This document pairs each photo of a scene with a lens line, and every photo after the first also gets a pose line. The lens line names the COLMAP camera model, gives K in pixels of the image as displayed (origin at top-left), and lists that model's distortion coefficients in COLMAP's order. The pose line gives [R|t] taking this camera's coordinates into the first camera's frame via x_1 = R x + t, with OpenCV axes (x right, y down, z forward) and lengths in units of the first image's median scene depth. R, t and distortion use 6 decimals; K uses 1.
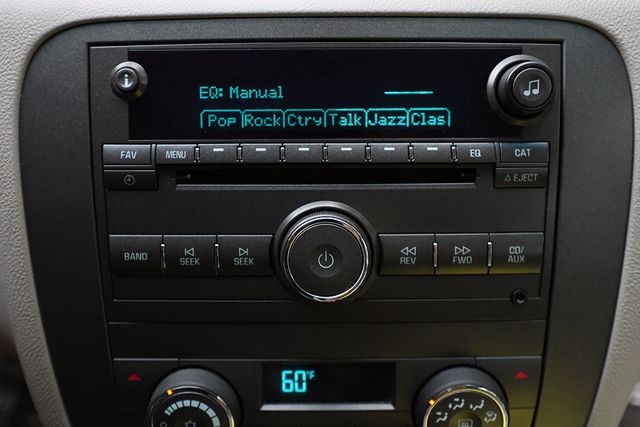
lens RADIAL K [[633.0, 0, 318.0], [0, 633.0, 211.4], [0, 0, 1]] dist [0.013351, 0.000000]
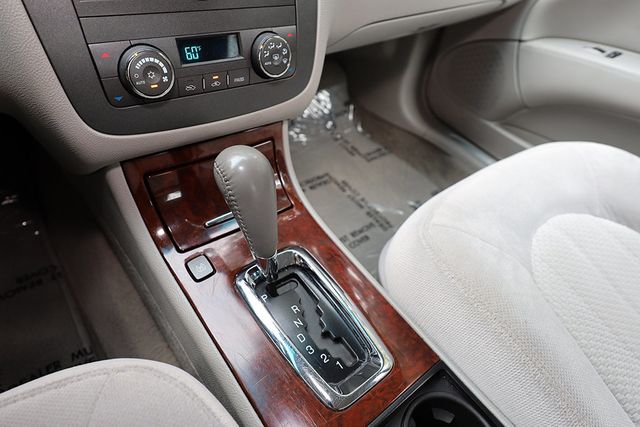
lens RADIAL K [[390.5, 0, 319.1], [0, 390.5, 210.8], [0, 0, 1]] dist [-0.001586, 0.003850]
pose [[0.772993, -0.325816, 0.544358, -0.579516], [0.187278, 0.937000, 0.294888, 0.472820], [-0.606142, -0.126000, 0.785312, -0.238518]]
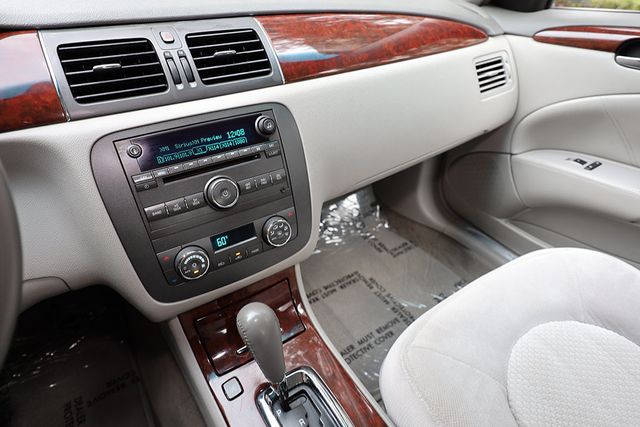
lens RADIAL K [[390.5, 0, 319.8], [0, 390.5, 213.8], [0, 0, 1]] dist [-0.001586, 0.003850]
pose [[0.832573, -0.299807, 0.465766, -0.486107], [0.278491, 0.953421, 0.115891, 0.074465], [-0.478816, 0.033224, 0.877286, -0.819757]]
